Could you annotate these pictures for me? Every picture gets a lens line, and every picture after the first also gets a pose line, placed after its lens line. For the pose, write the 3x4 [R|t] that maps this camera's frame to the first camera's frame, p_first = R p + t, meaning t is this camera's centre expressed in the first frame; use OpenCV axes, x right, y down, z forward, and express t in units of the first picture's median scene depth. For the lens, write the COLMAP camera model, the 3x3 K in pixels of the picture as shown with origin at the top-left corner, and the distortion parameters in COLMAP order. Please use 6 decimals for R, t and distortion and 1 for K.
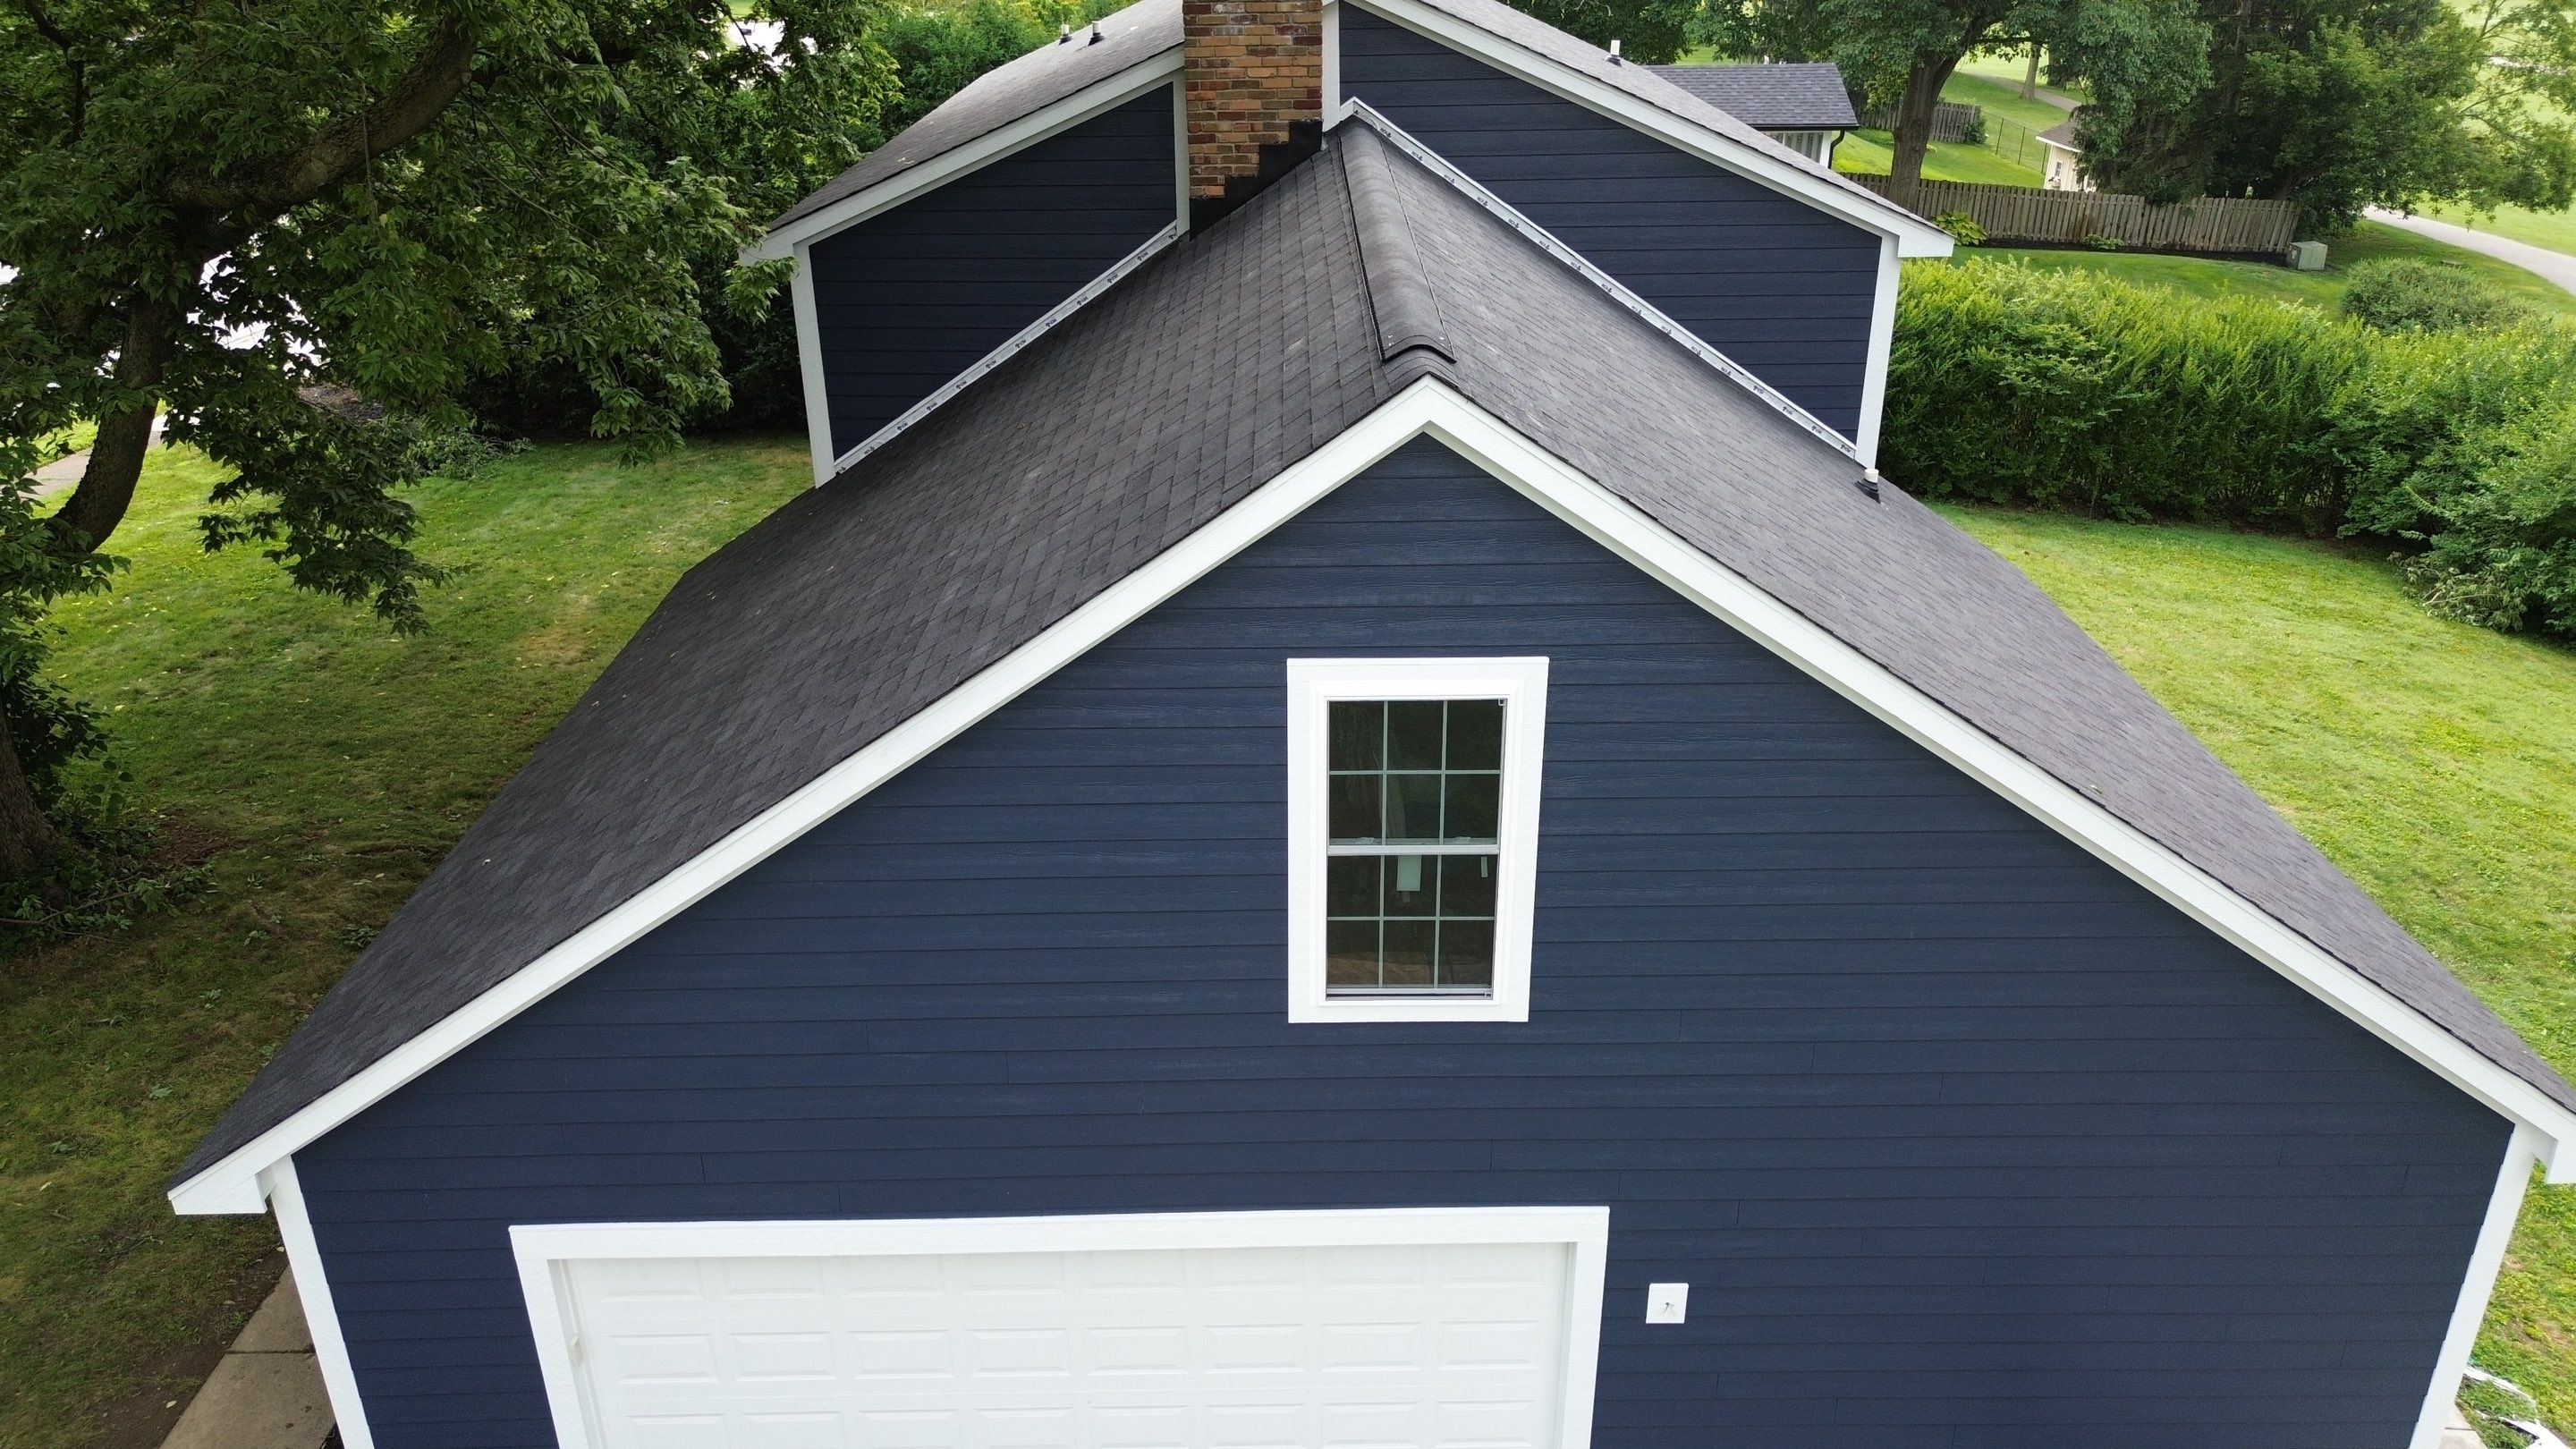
lens RADIAL K [[1816.9, 0, 1276.0], [0, 1816.9, 711.2], [0, 0, 1]] dist [0.072187, -0.068633]
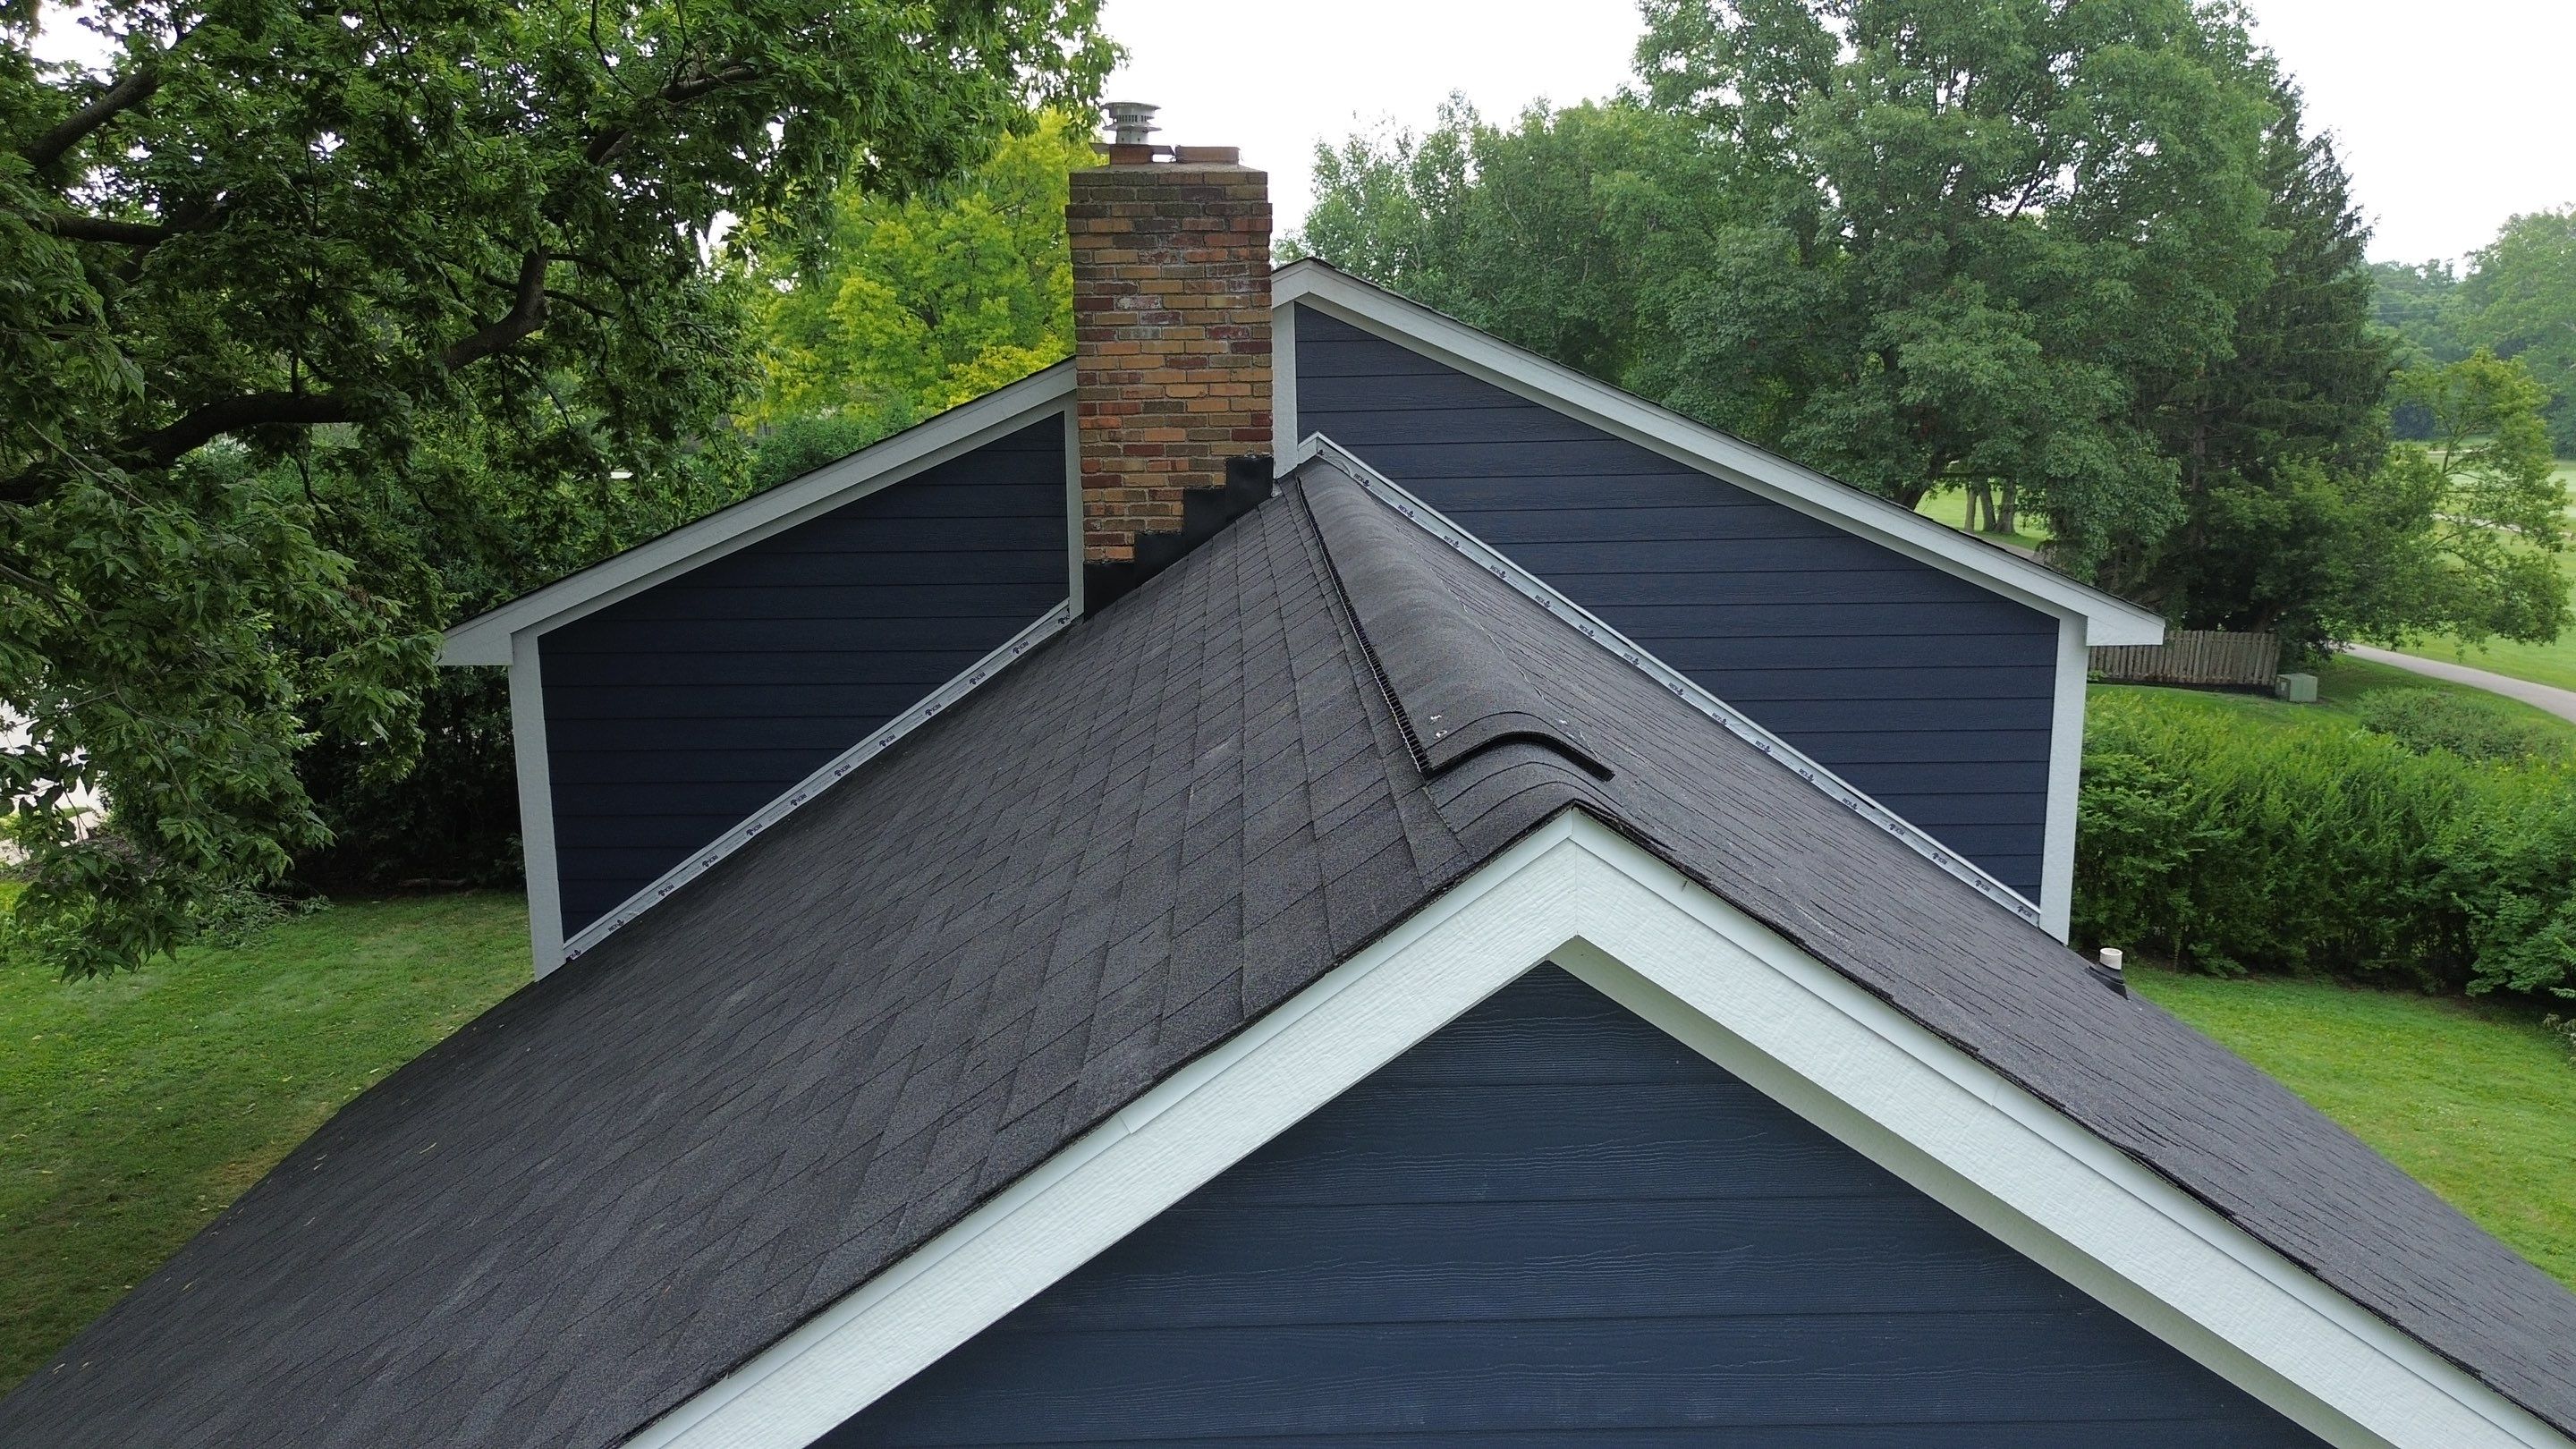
lens RADIAL K [[1816.9, 0, 1301.1], [0, 1816.9, 734.8], [0, 0, 1]] dist [0.072187, -0.068633]
pose [[0.999318, -0.005240, 0.036556, 0.005529], [0.013227, 0.974996, -0.221830, -0.035003], [-0.034480, 0.222162, 0.974400, 0.189416]]
